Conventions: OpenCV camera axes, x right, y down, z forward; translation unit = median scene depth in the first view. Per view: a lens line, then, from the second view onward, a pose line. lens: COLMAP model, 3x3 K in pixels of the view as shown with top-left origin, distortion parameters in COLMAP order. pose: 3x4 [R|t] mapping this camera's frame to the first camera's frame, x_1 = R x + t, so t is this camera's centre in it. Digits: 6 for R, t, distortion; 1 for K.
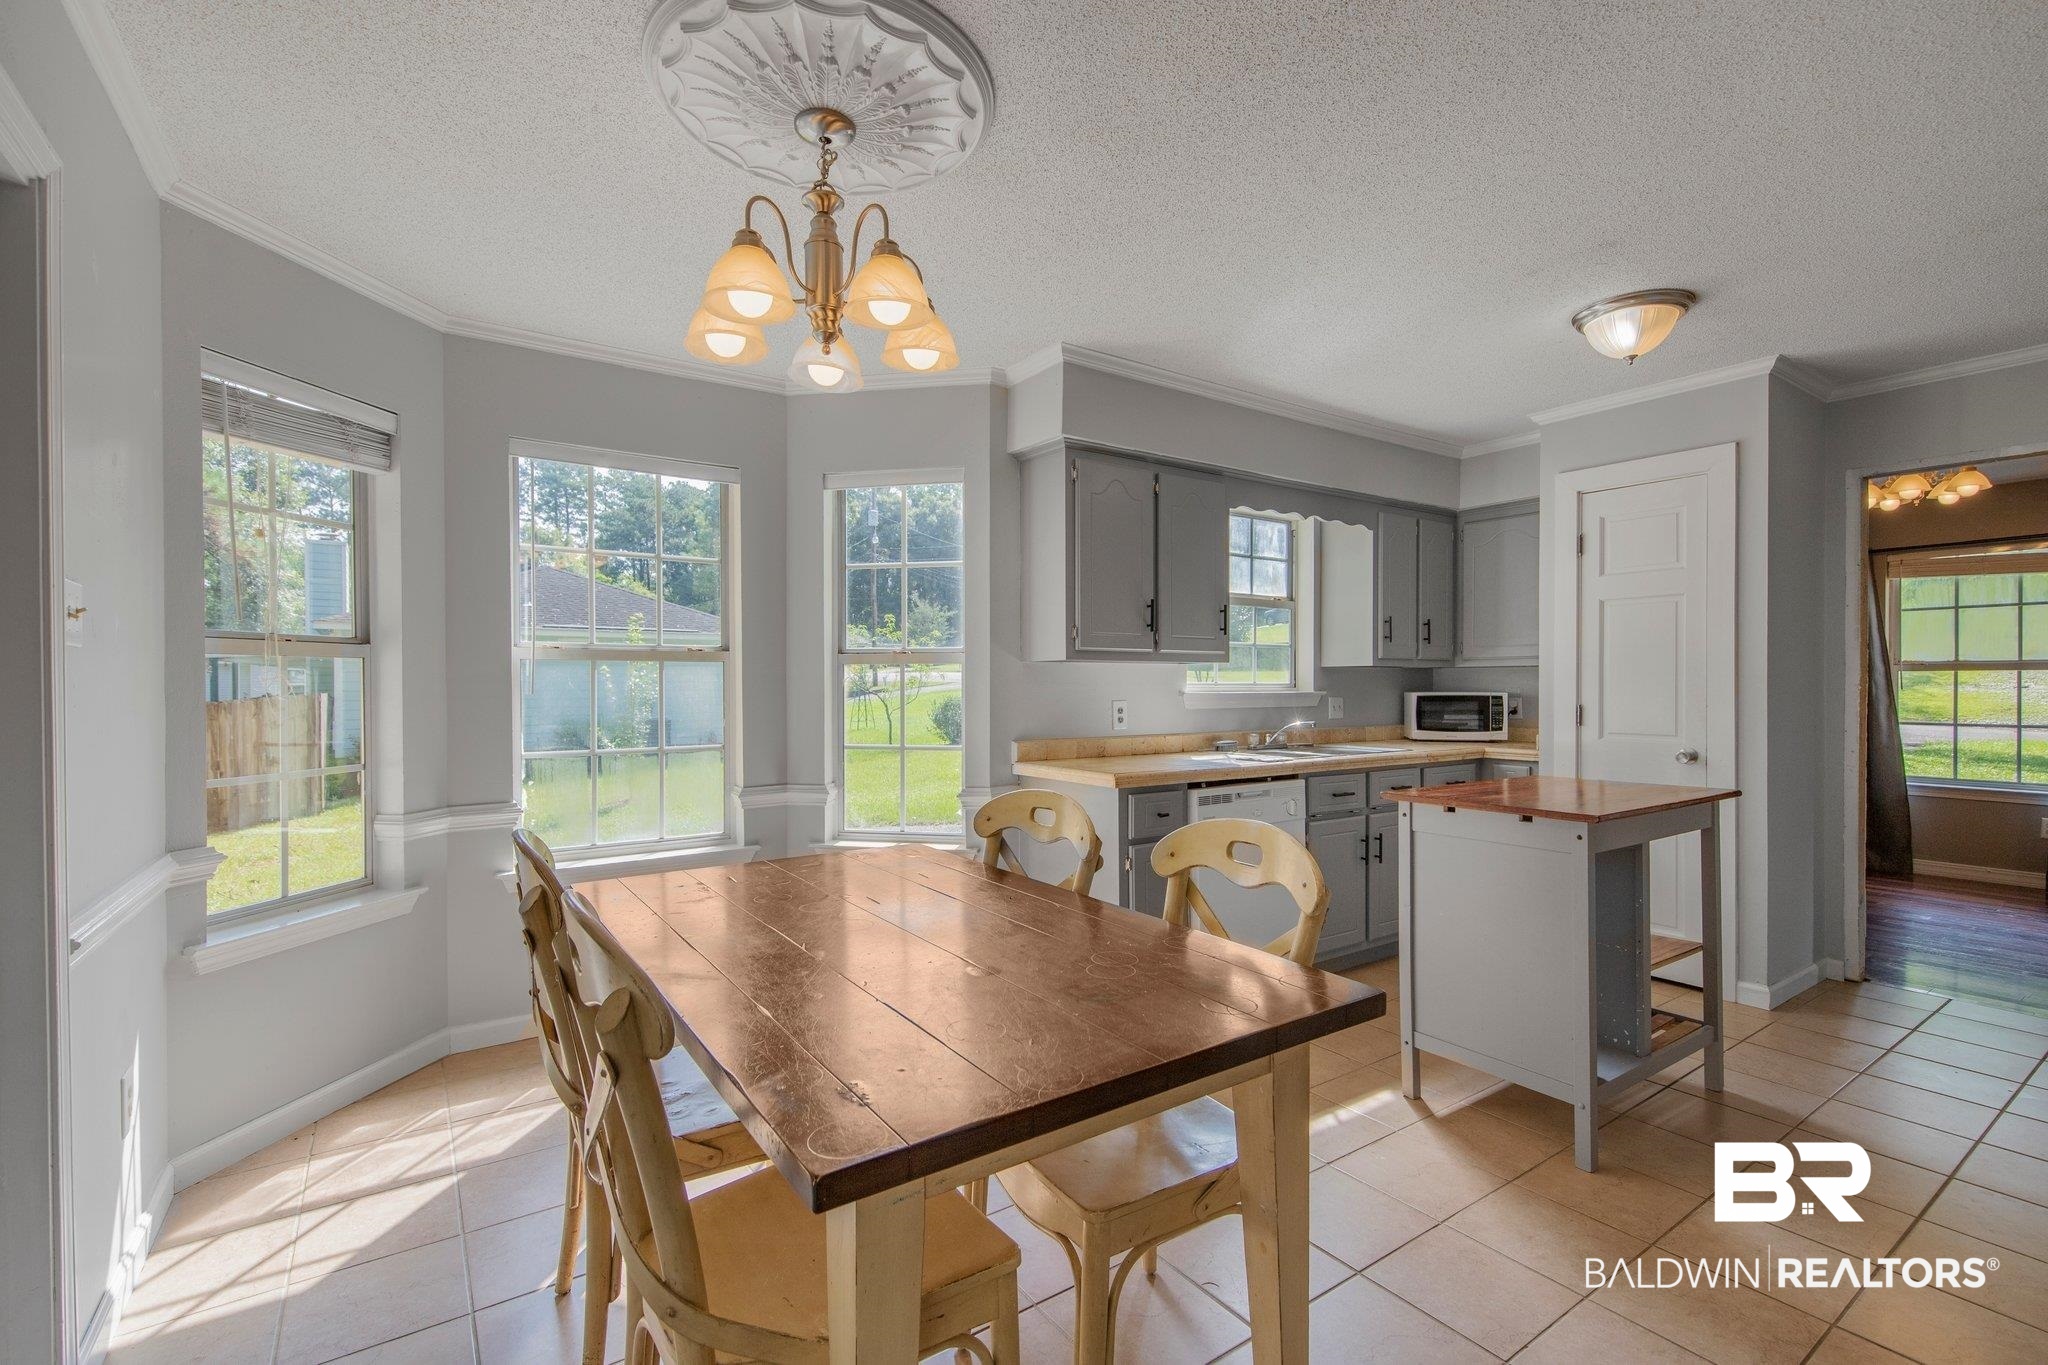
lens RADIAL K [[908.2, 0, 1024.0], [0, 908.2, 682.5], [0, 0, 1]] dist [-0.000258, 0.000114]
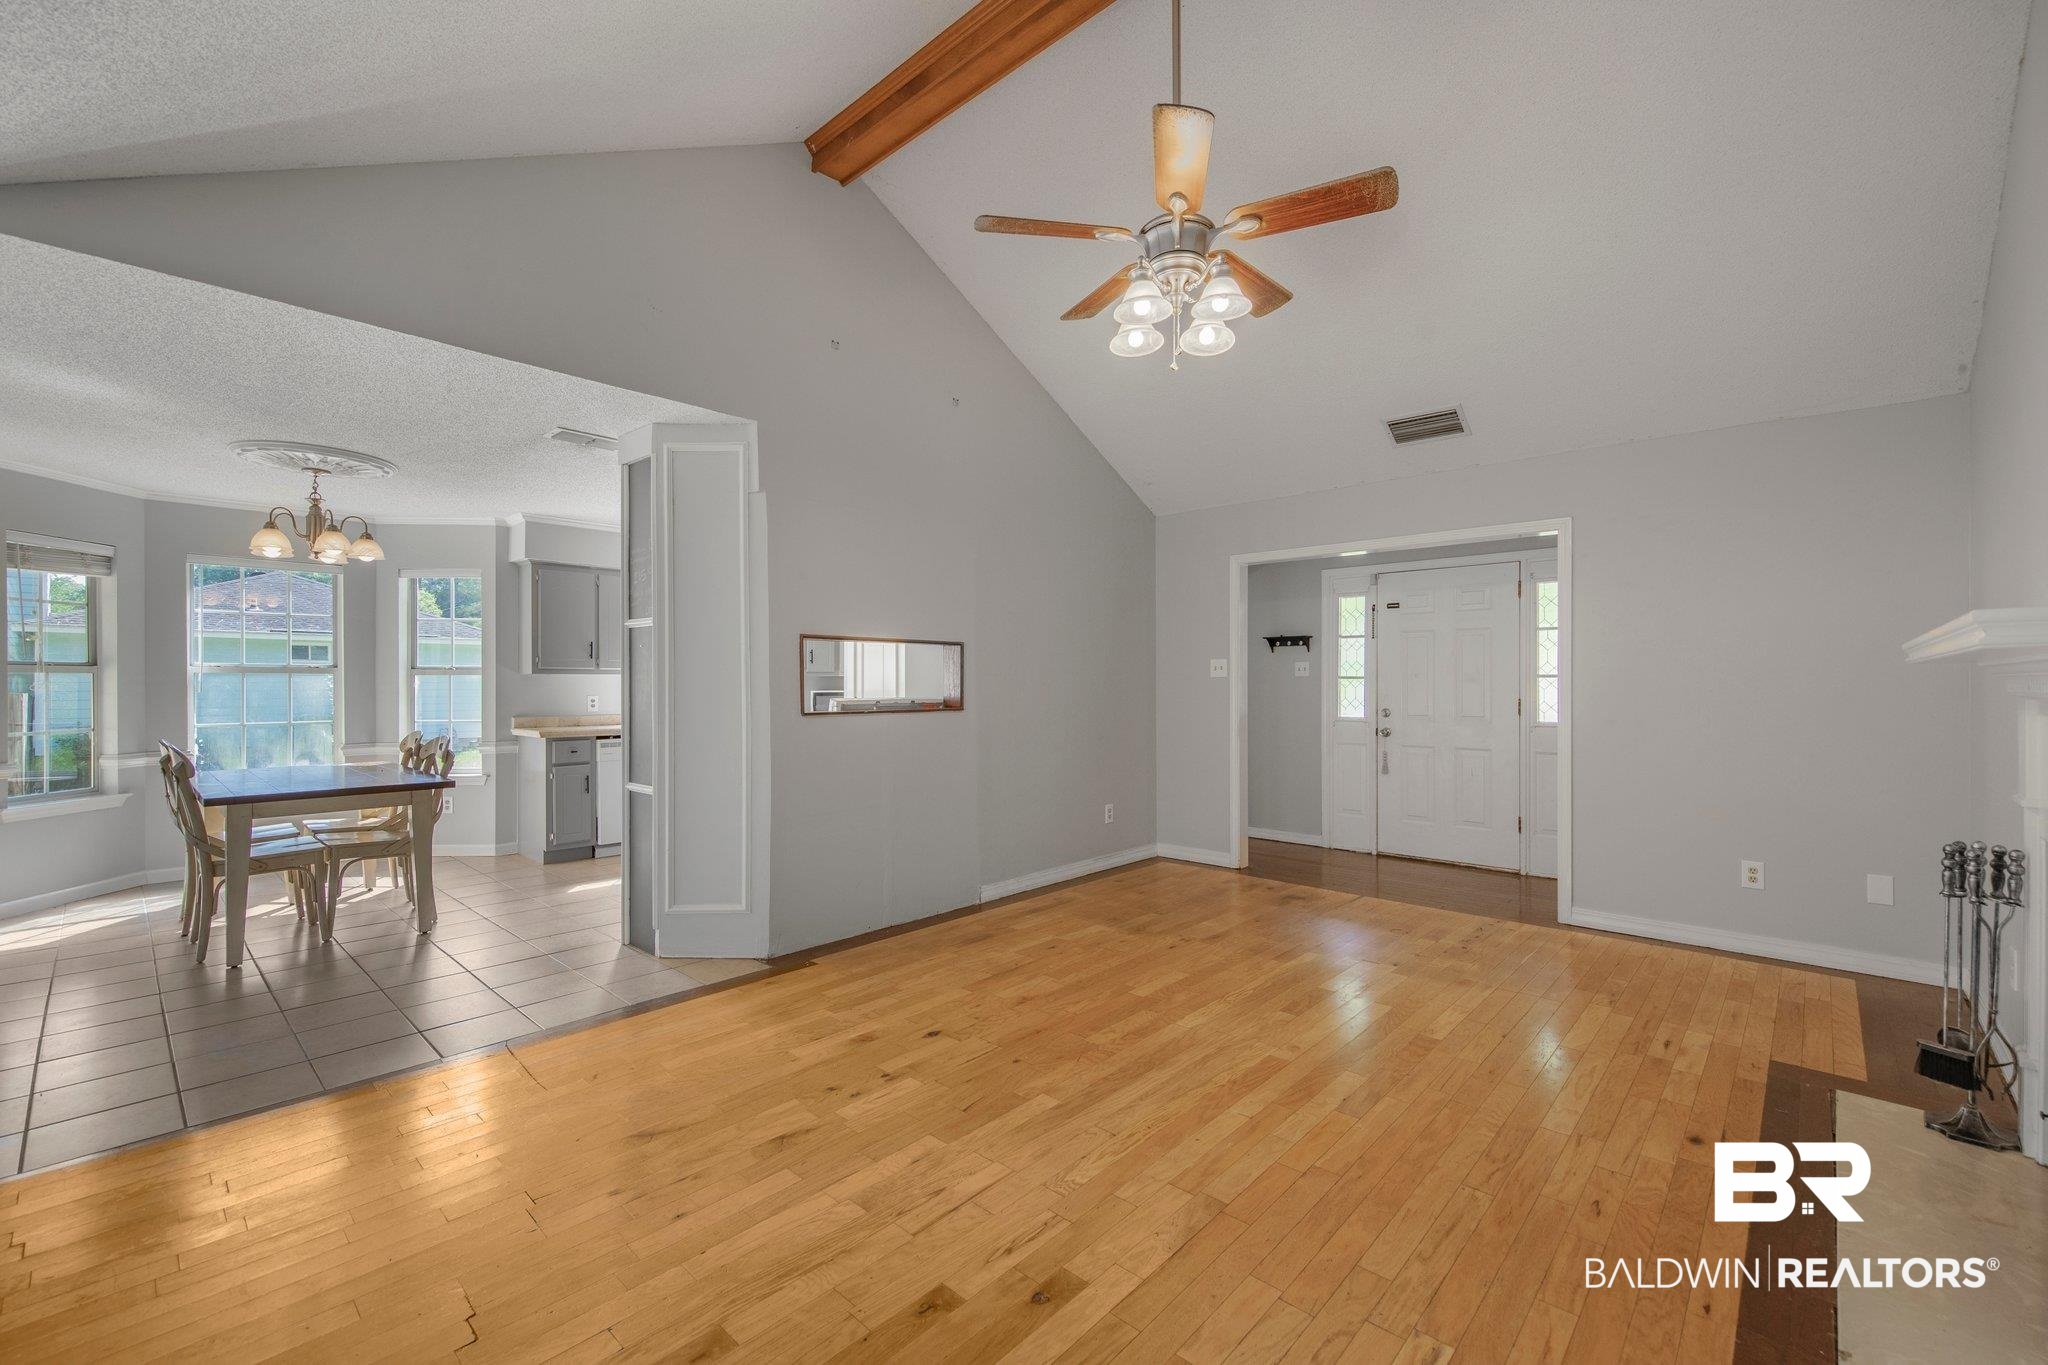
lens RADIAL K [[839.9, 0, 1021.5], [0, 839.9, 679.4], [0, 0, 1]] dist [0.001872, -0.005217]
pose [[0.974534, 0.002396, 0.224225, 0.757915], [-0.002026, 0.999996, -0.001876, -0.013665], [-0.224229, 0.001374, 0.974536, -1.114667]]
